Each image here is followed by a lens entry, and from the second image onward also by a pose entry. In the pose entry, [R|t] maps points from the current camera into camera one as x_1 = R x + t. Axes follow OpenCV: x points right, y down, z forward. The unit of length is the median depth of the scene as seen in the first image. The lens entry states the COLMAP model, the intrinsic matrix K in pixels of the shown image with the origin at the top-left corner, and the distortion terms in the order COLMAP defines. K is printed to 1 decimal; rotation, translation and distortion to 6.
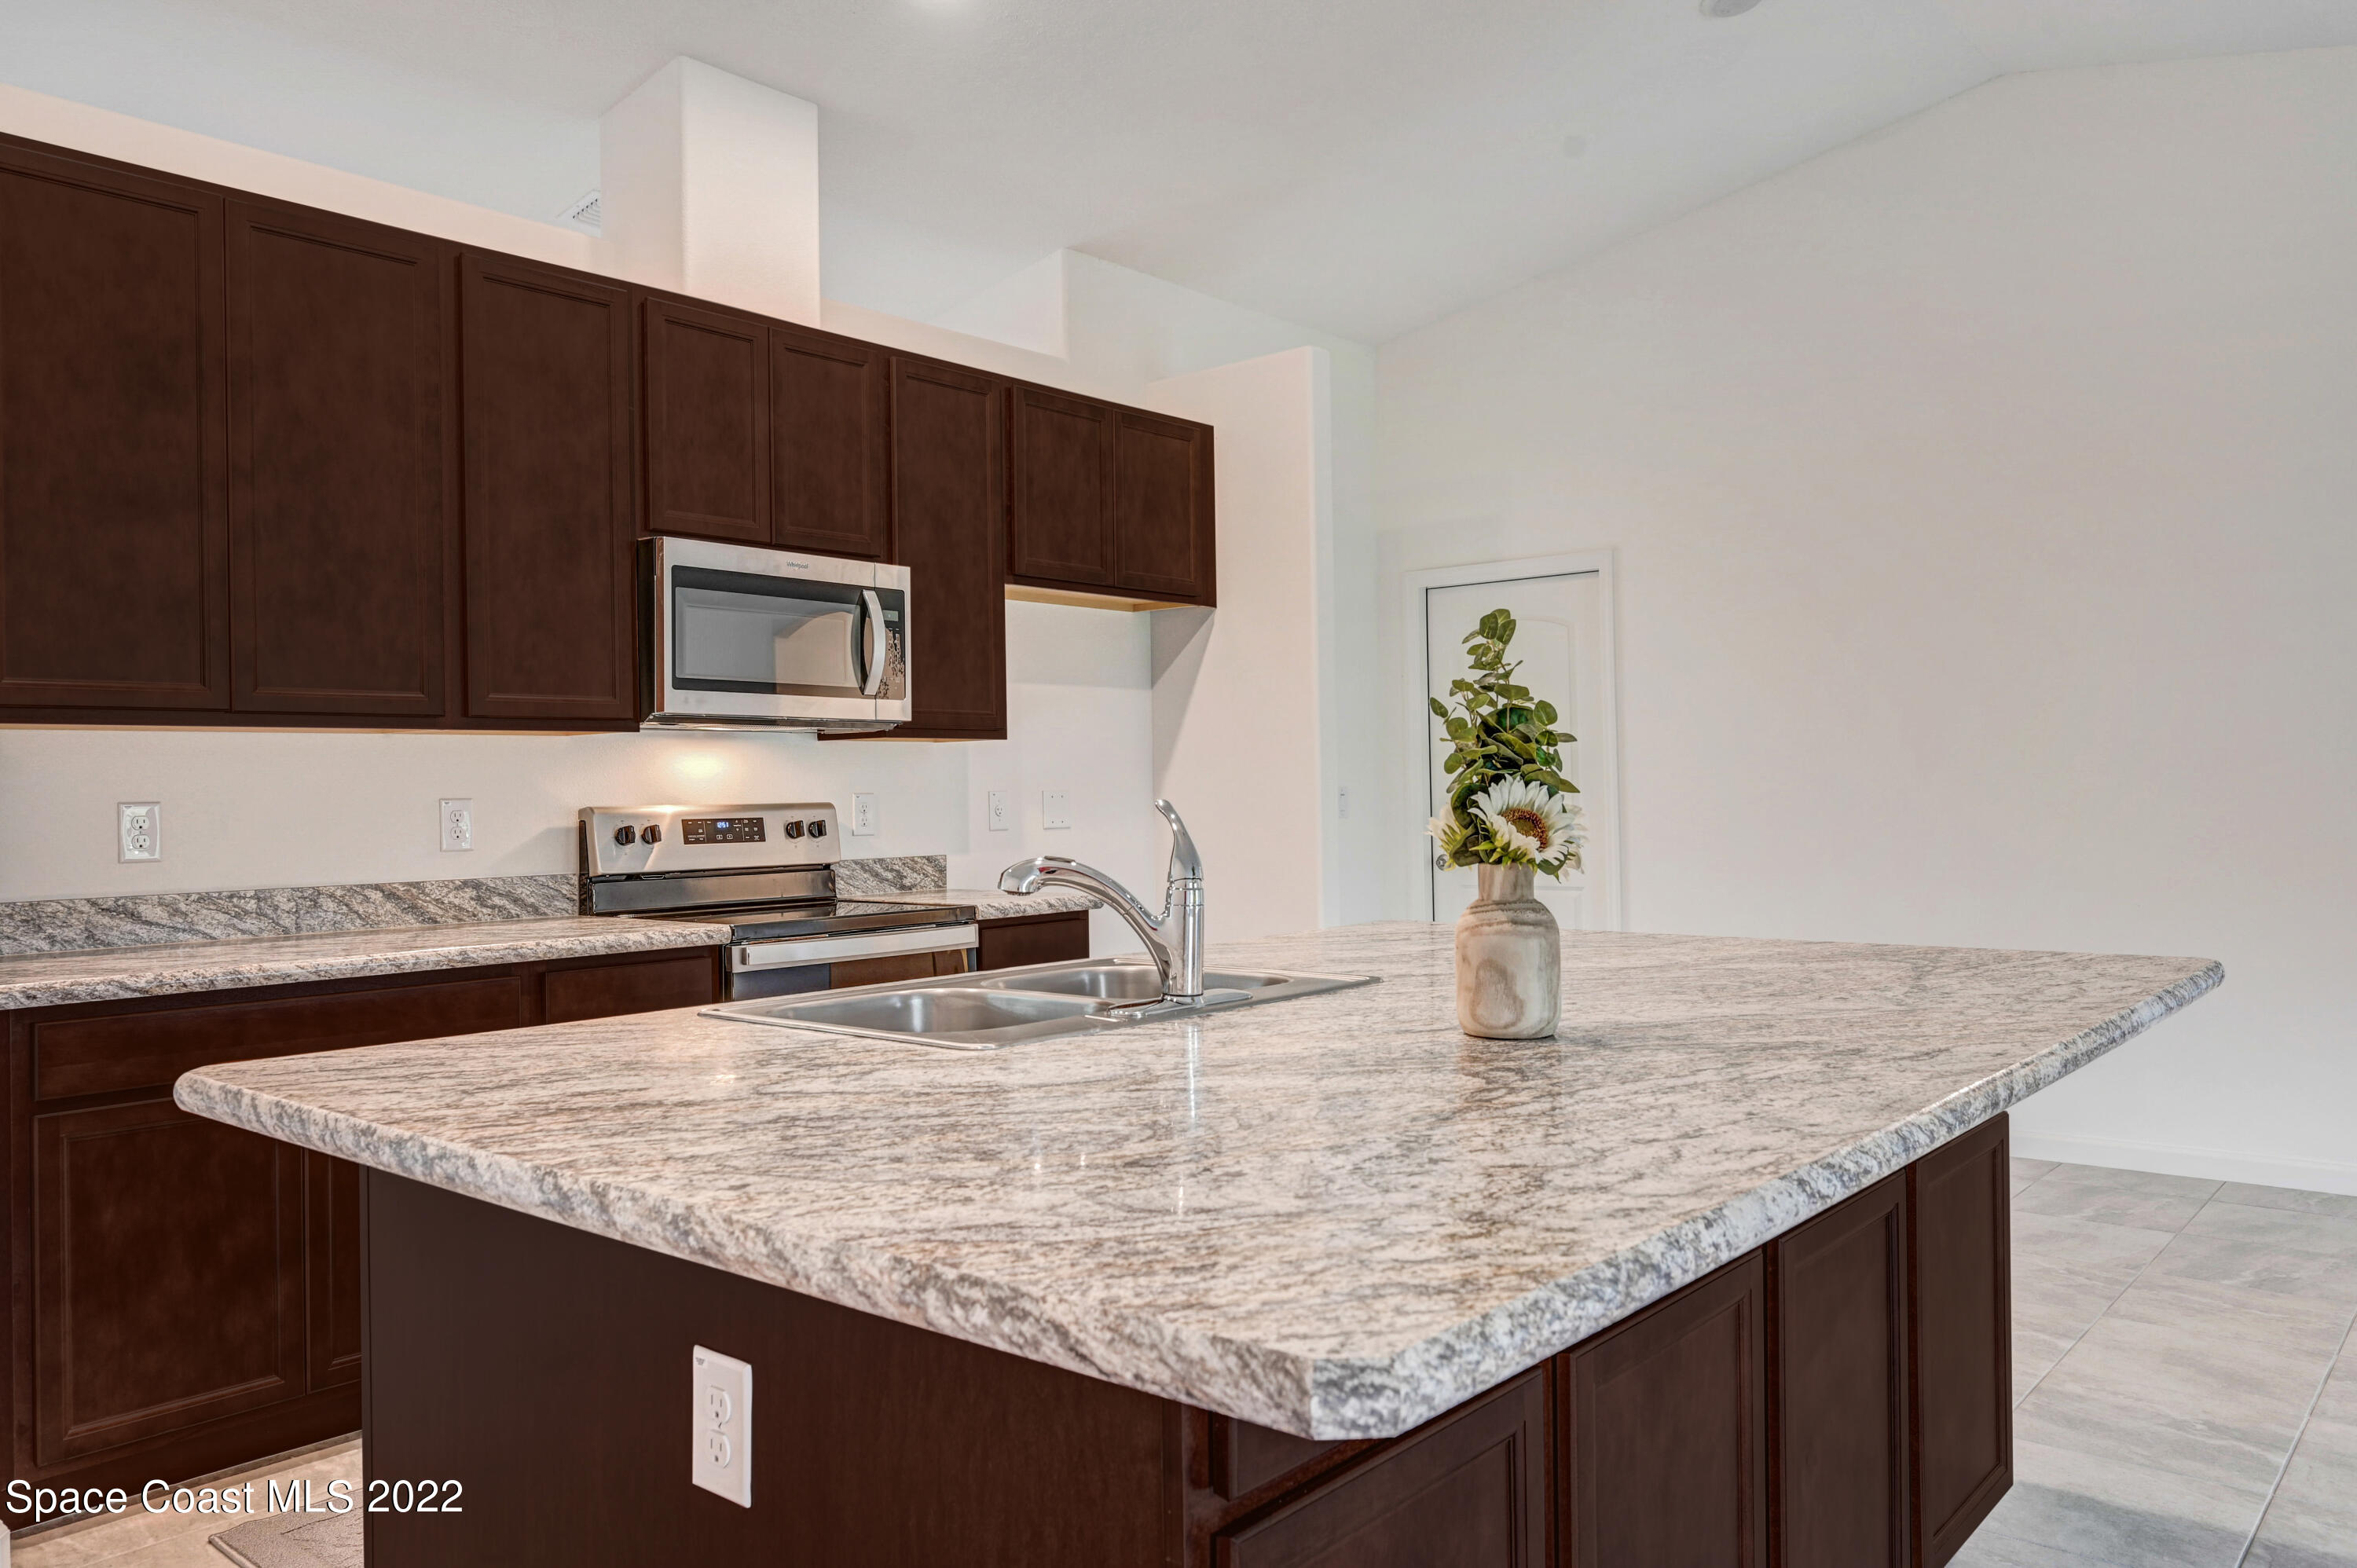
lens RADIAL K [[1722.1, 0, 1167.0], [0, 1722.1, 793.9], [0, 0, 1]] dist [-0.002896, 0.007179]
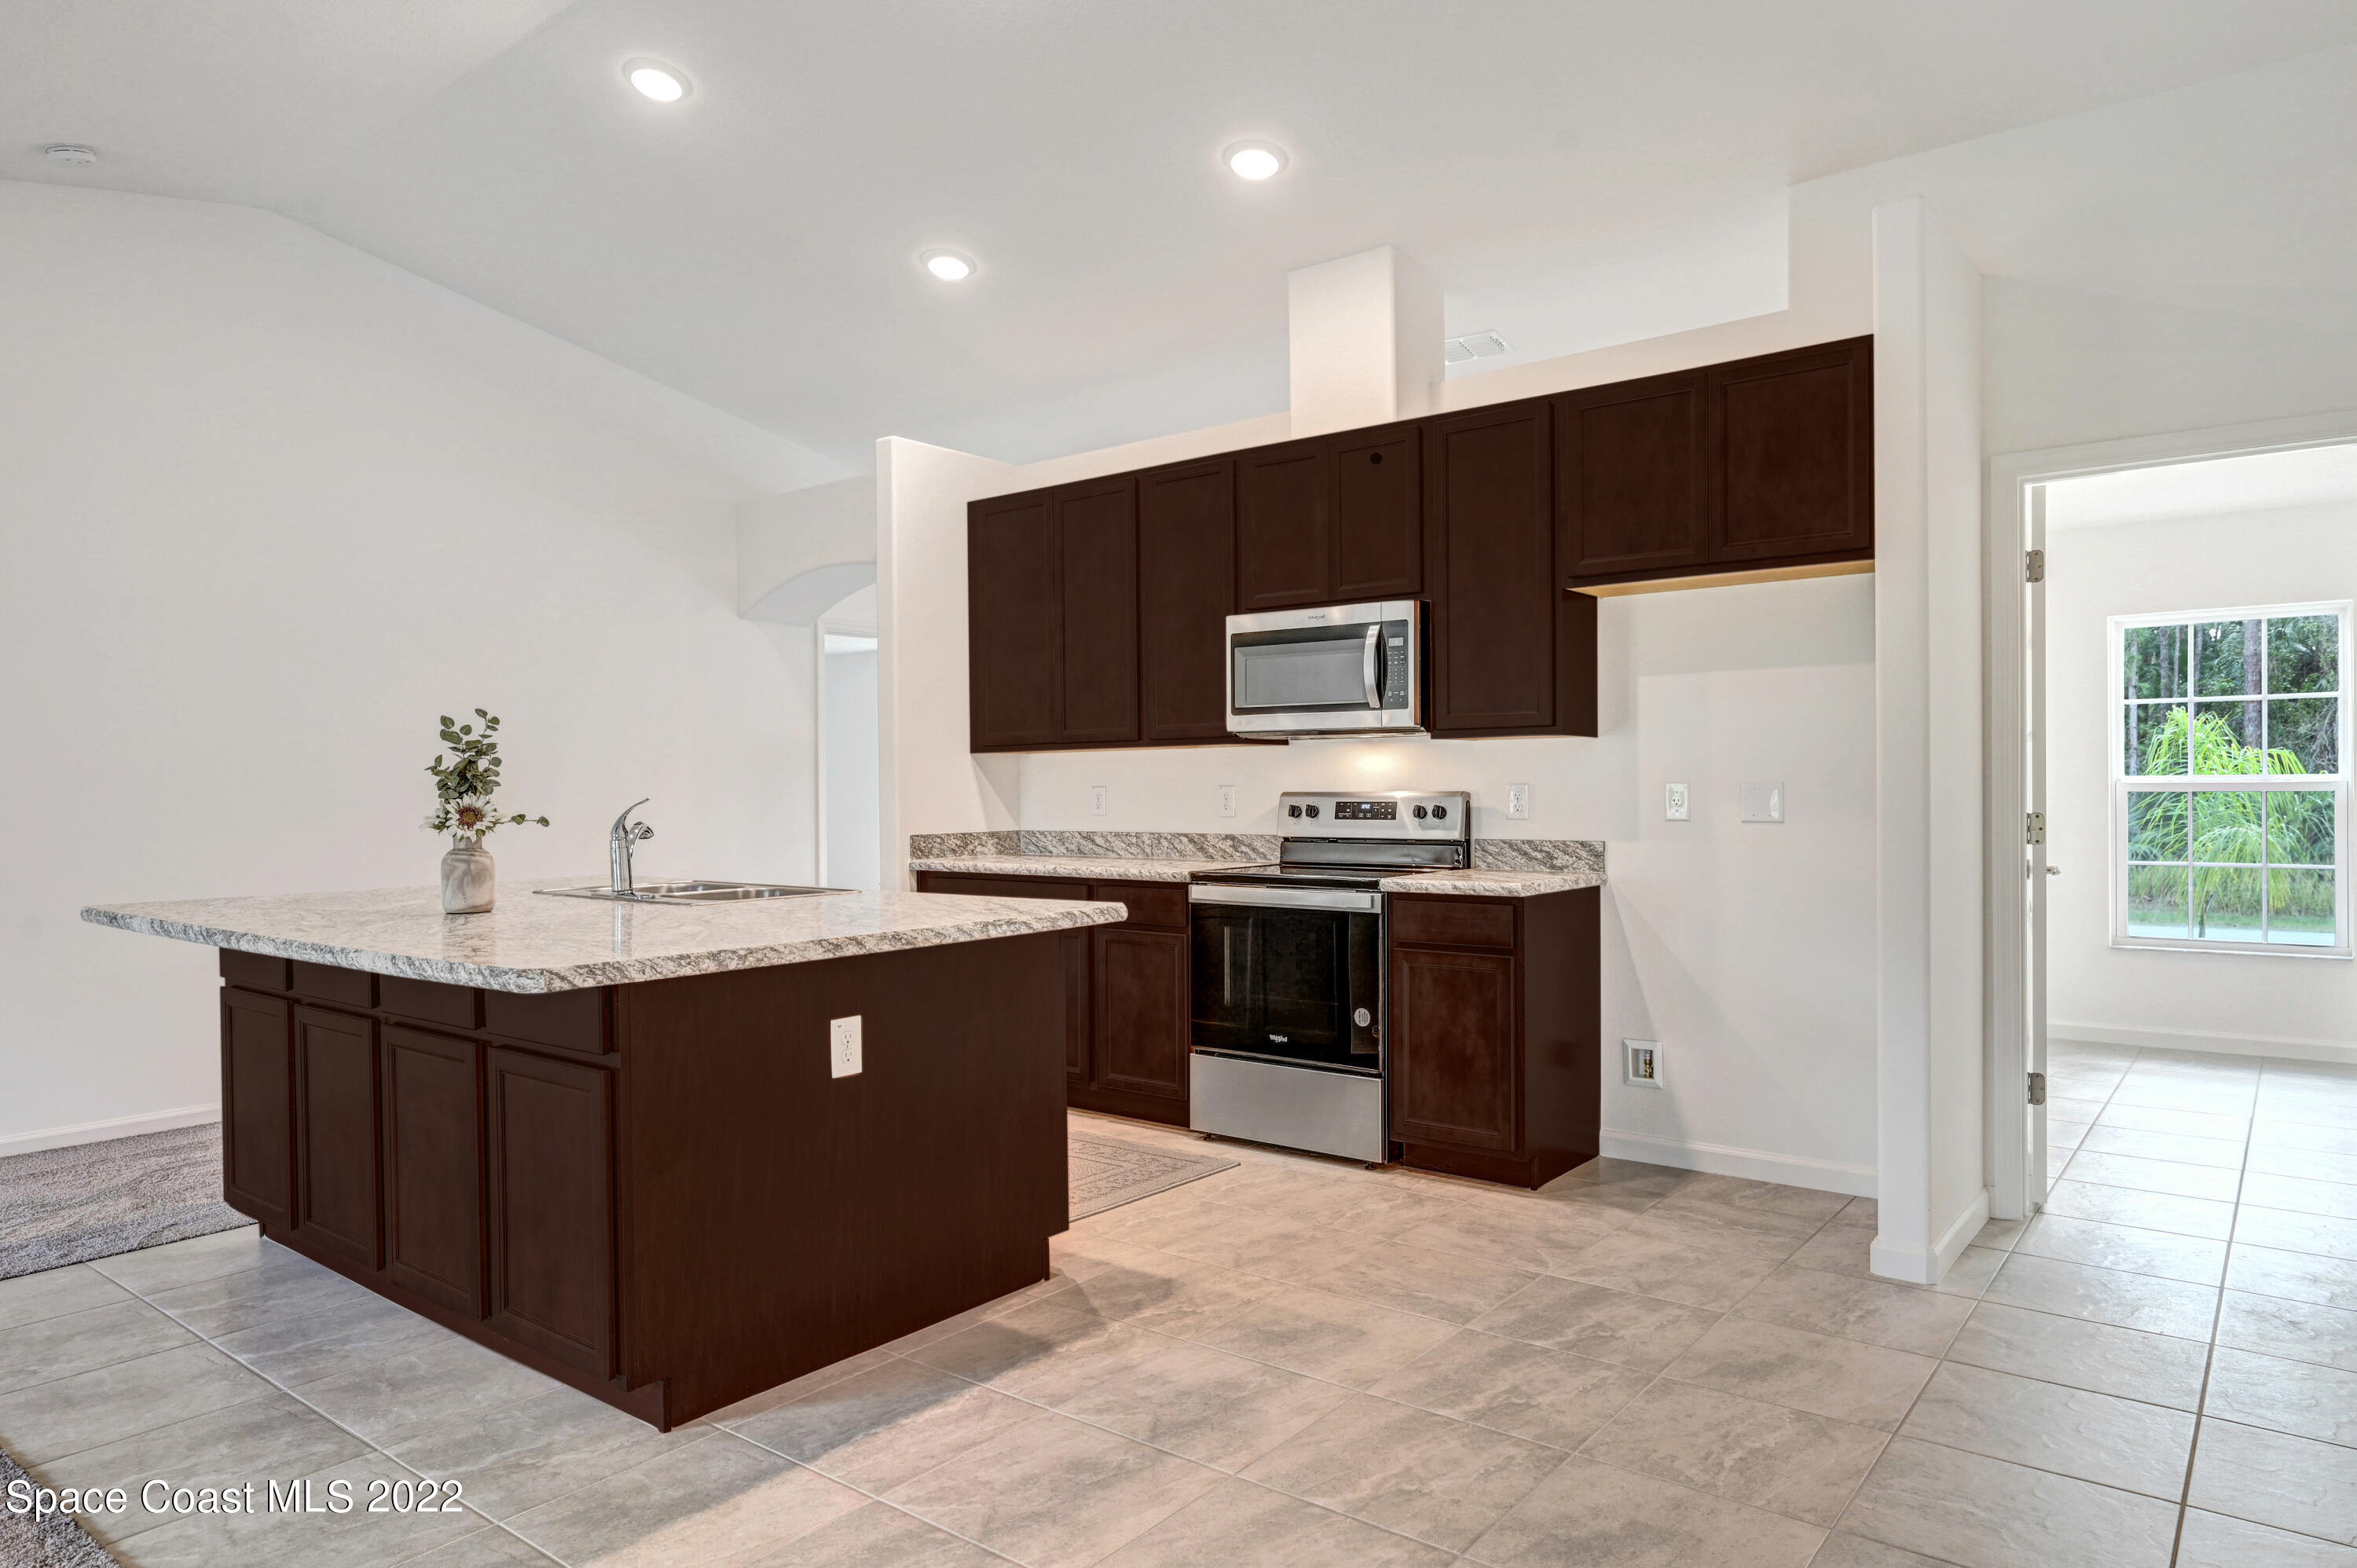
lens RADIAL K [[1429.7, 0, 1173.4], [0, 1429.7, 798.1], [0, 0, 1]] dist [0.005849, 0.001201]
pose [[0.044227, 0.024618, -0.998718, 0.909223], [0.005346, 0.999676, 0.024879, -0.018526], [0.999007, -0.006439, 0.044081, 0.836534]]
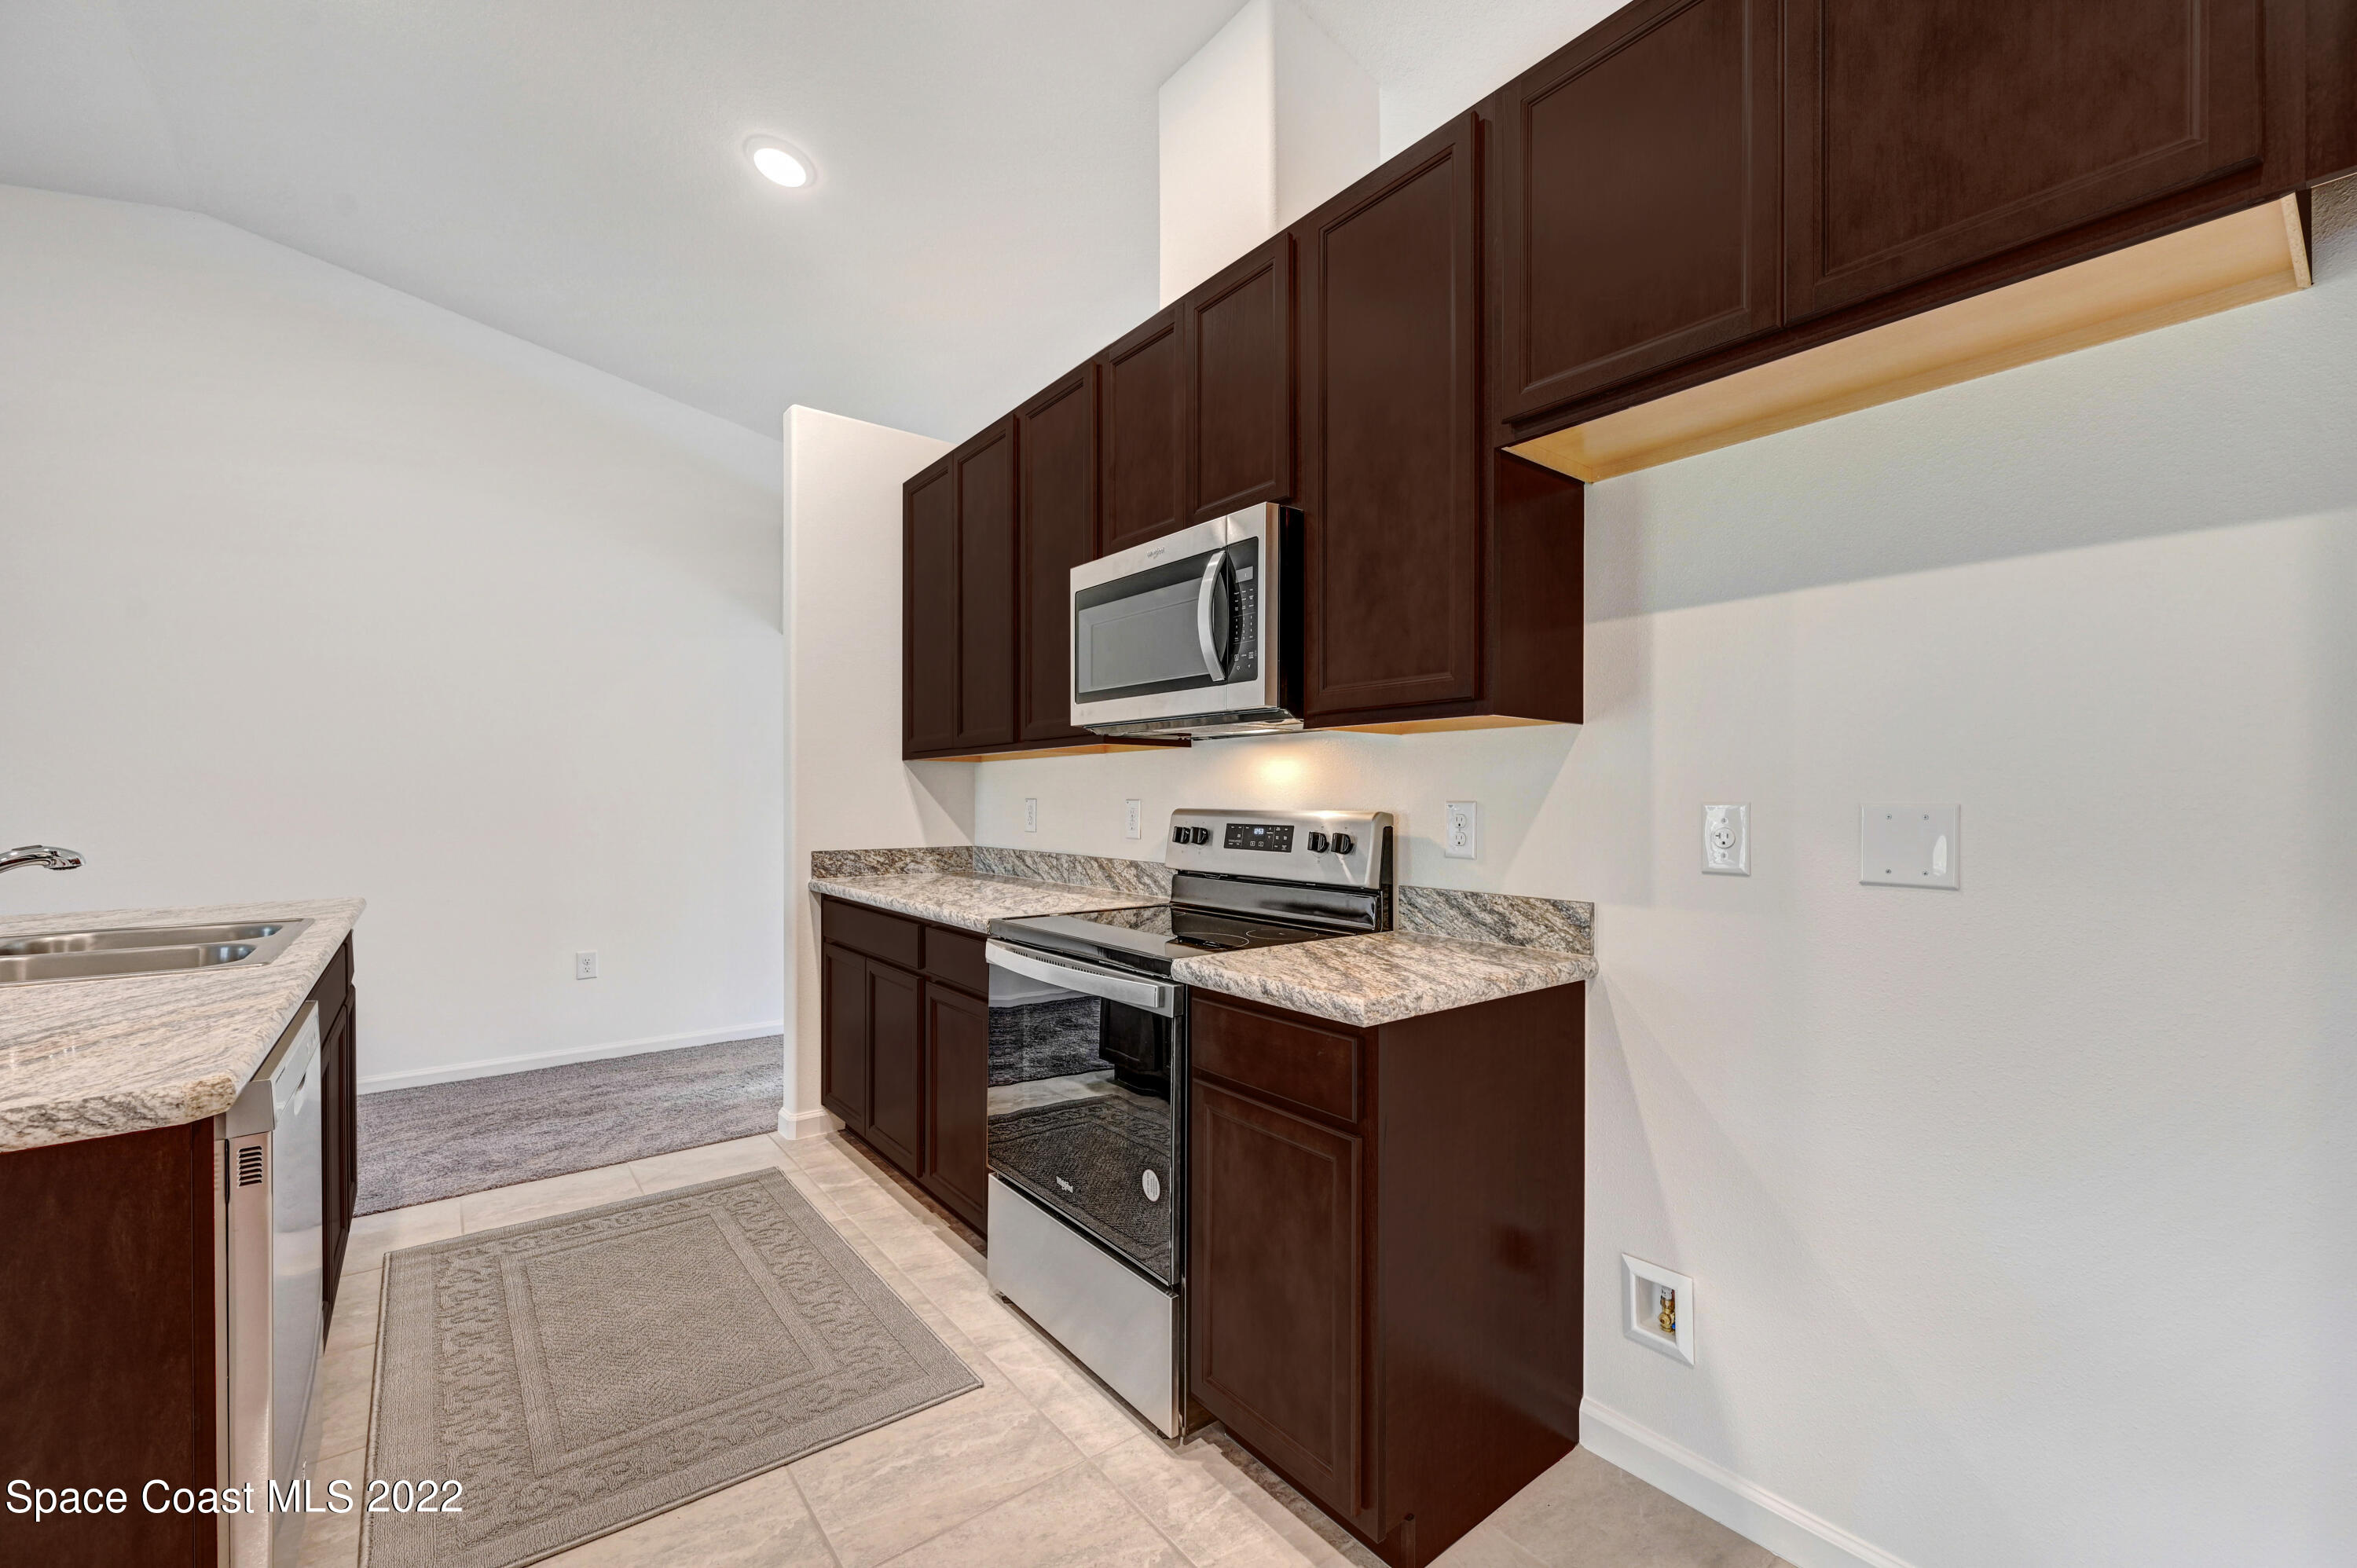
lens RADIAL K [[961.2, 0, 1198.7], [0, 961.2, 799.1], [0, 0, 1]] dist [0.002070, 0.000007]
pose [[-0.183731, 0.018014, -0.982811, 0.288331], [0.000079, 0.999832, 0.018311, -0.010148], [0.982977, 0.003287, -0.183702, 1.117316]]
